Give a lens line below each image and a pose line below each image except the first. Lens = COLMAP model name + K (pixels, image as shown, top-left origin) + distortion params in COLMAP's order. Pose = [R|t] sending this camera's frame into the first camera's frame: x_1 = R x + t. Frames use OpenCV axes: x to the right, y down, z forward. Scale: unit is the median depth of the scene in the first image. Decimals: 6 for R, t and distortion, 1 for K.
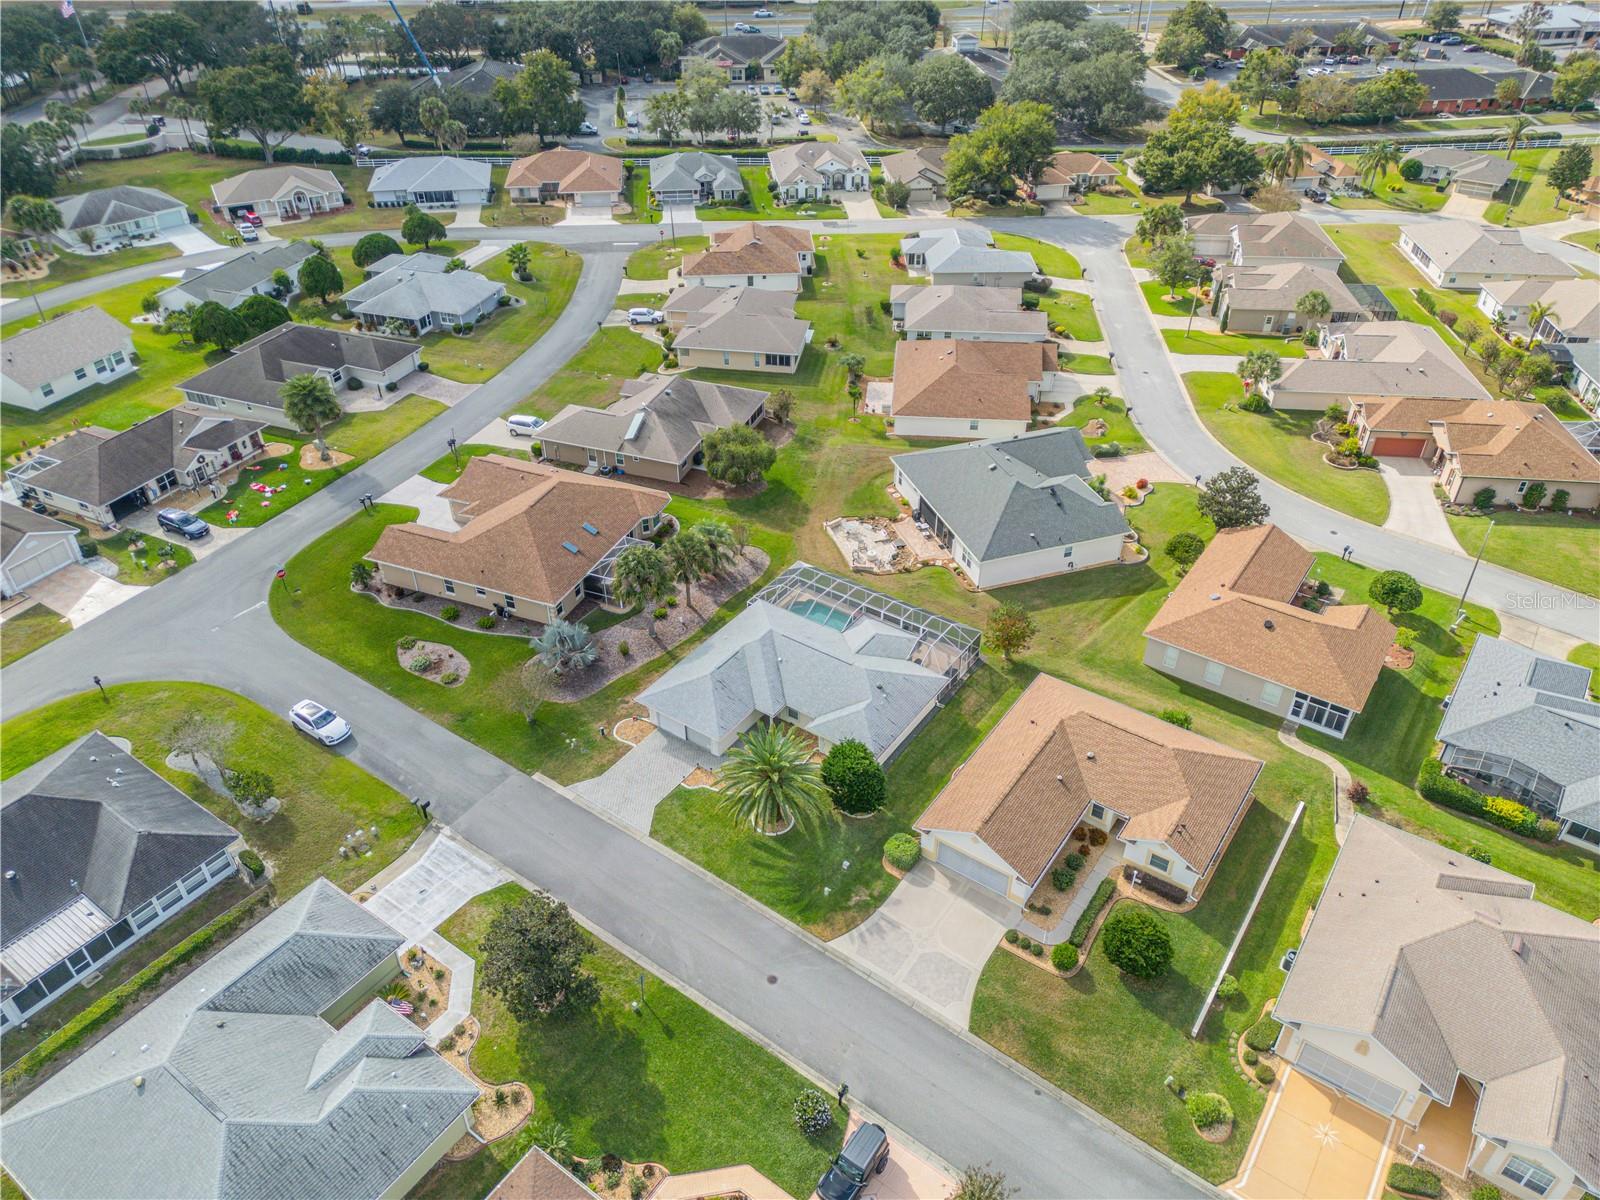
lens RADIAL K [[1121.0, 0, 800.0], [0, 1121.0, 600.0], [0, 0, 1]] dist [0.079142, -0.083669]
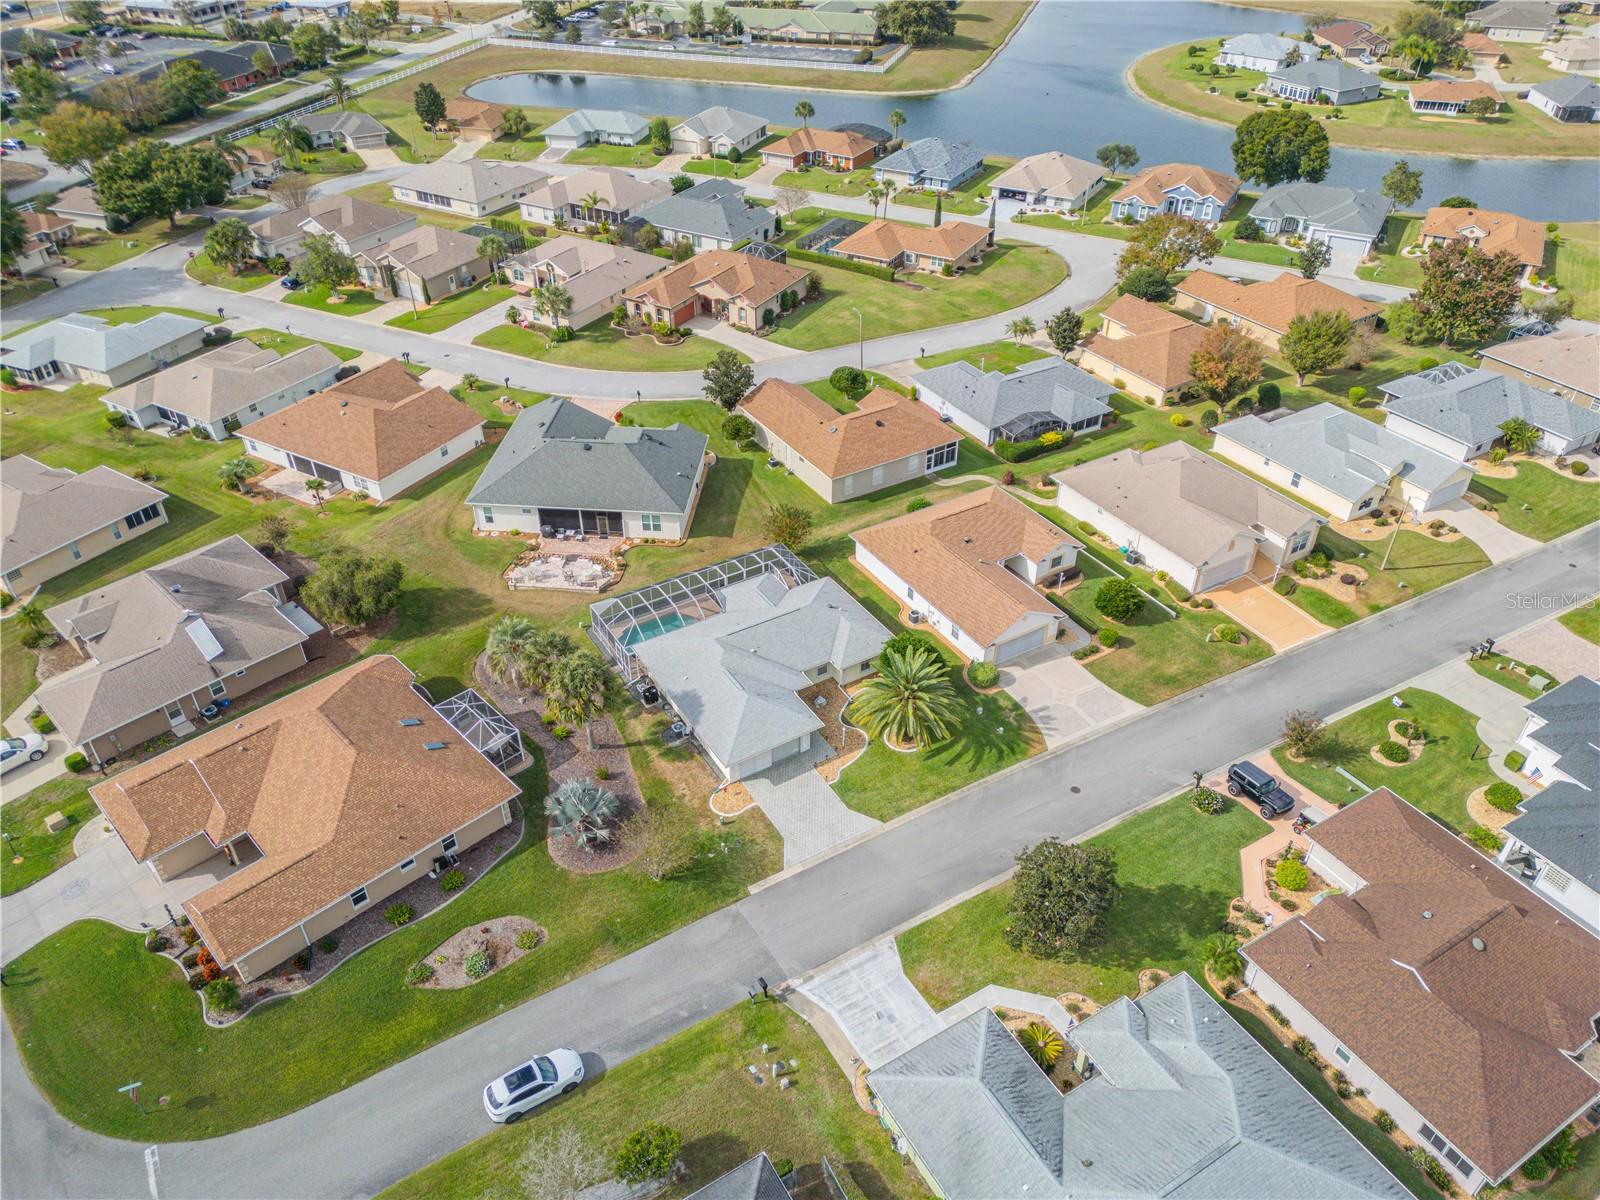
lens RADIAL K [[1121.0, 0, 800.0], [0, 1121.0, 600.0], [0, 0, 1]] dist [0.079142, -0.083669]
pose [[0.400902, -0.538612, 0.741063, -0.570926], [0.535708, 0.794026, 0.287298, -0.196221], [-0.743165, 0.281815, 0.606866, 0.284008]]
